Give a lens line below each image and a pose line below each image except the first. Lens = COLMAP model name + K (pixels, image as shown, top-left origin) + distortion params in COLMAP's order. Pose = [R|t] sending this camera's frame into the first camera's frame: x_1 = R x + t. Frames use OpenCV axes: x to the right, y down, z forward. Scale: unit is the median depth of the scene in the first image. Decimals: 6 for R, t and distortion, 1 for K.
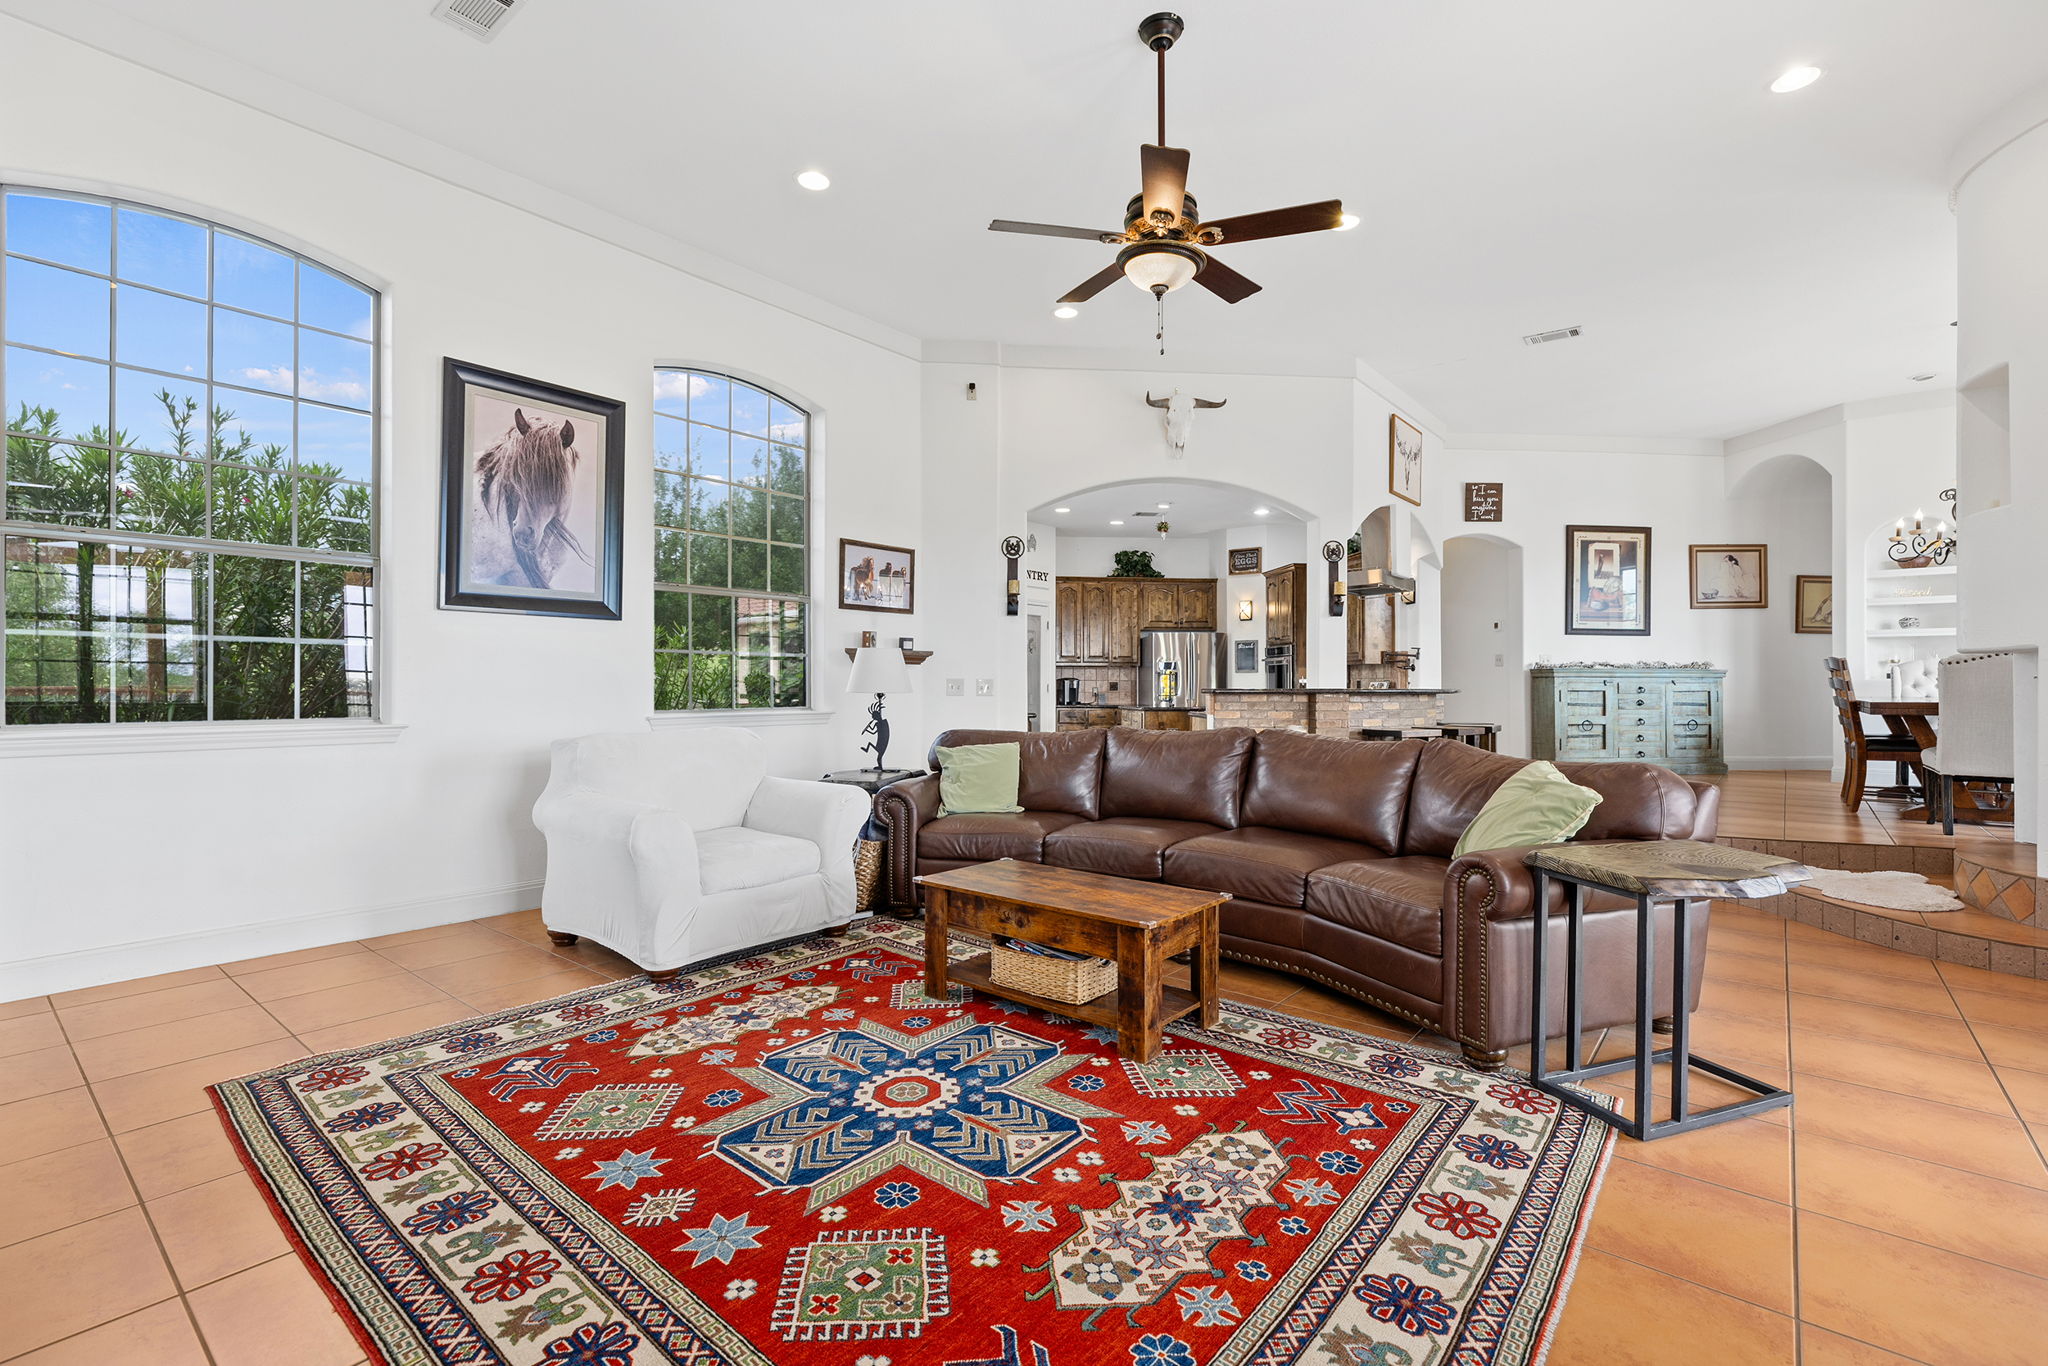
lens RADIAL K [[925.1, 0, 1016.6], [0, 925.1, 679.5], [0, 0, 1]] dist [-0.010202, 0.000256]
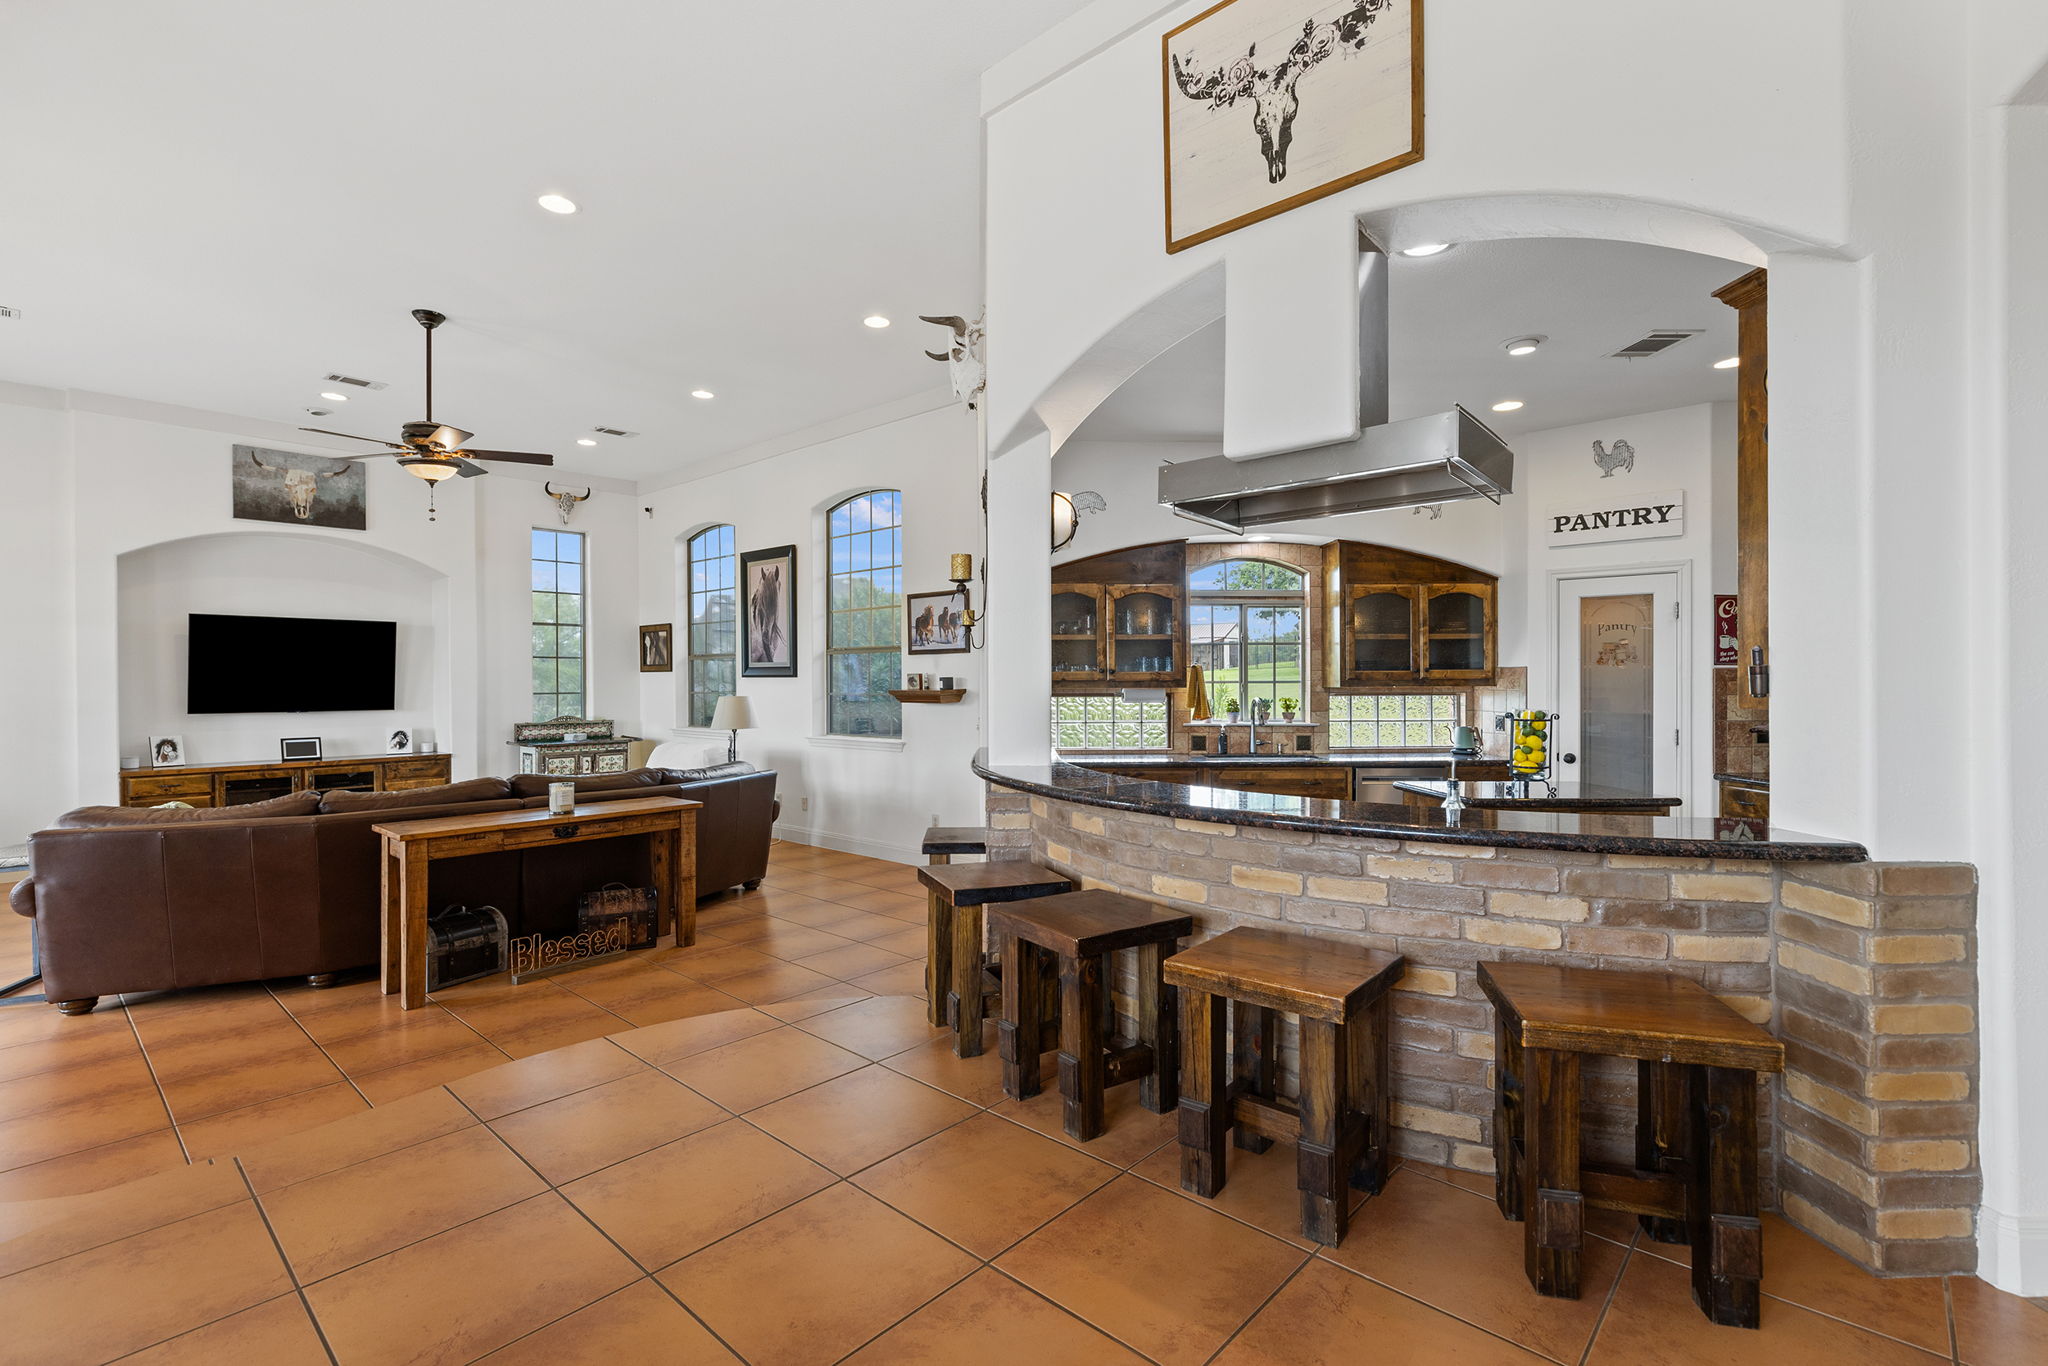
lens RADIAL K [[925.1, 0, 1013.8], [0, 925.1, 693.5], [0, 0, 1]] dist [-0.010202, 0.000256]
pose [[-0.055674, 0.010147, -0.998397, 0.665412], [0.007913, 0.999921, 0.009721, -0.026647], [0.998418, -0.007359, -0.055750, 0.819834]]
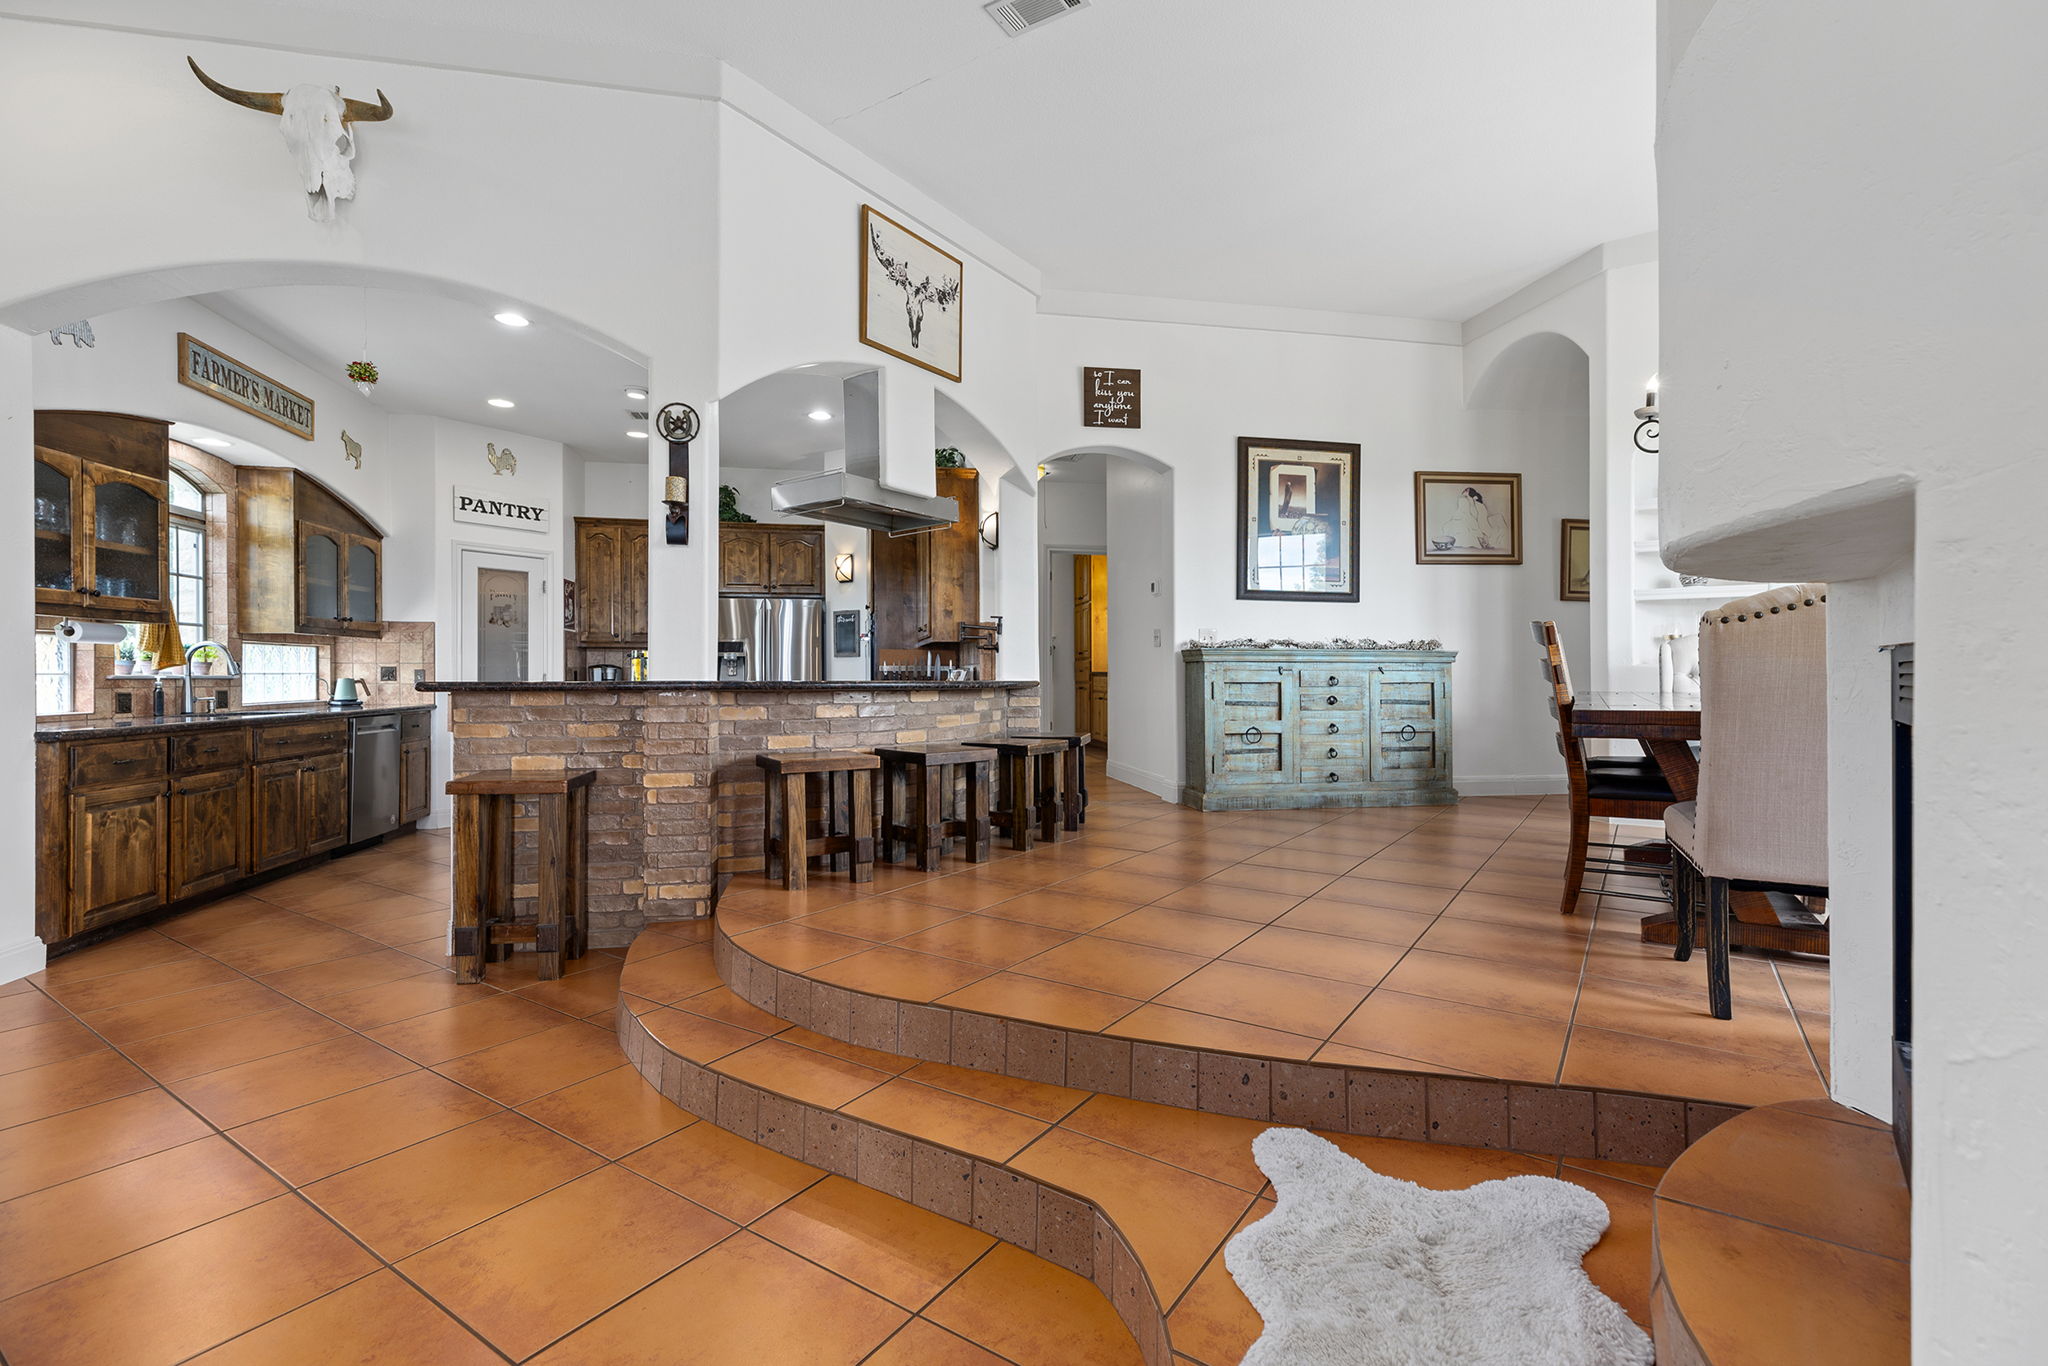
lens RADIAL K [[925.1, 0, 1025.3], [0, 925.1, 670.6], [0, 0, 1]] dist [-0.010202, 0.000256]
pose [[0.994012, -0.001343, 0.109266, 0.378166], [0.001047, 0.999996, 0.002766, 0.001459], [-0.109270, -0.002635, 0.994009, 0.353598]]
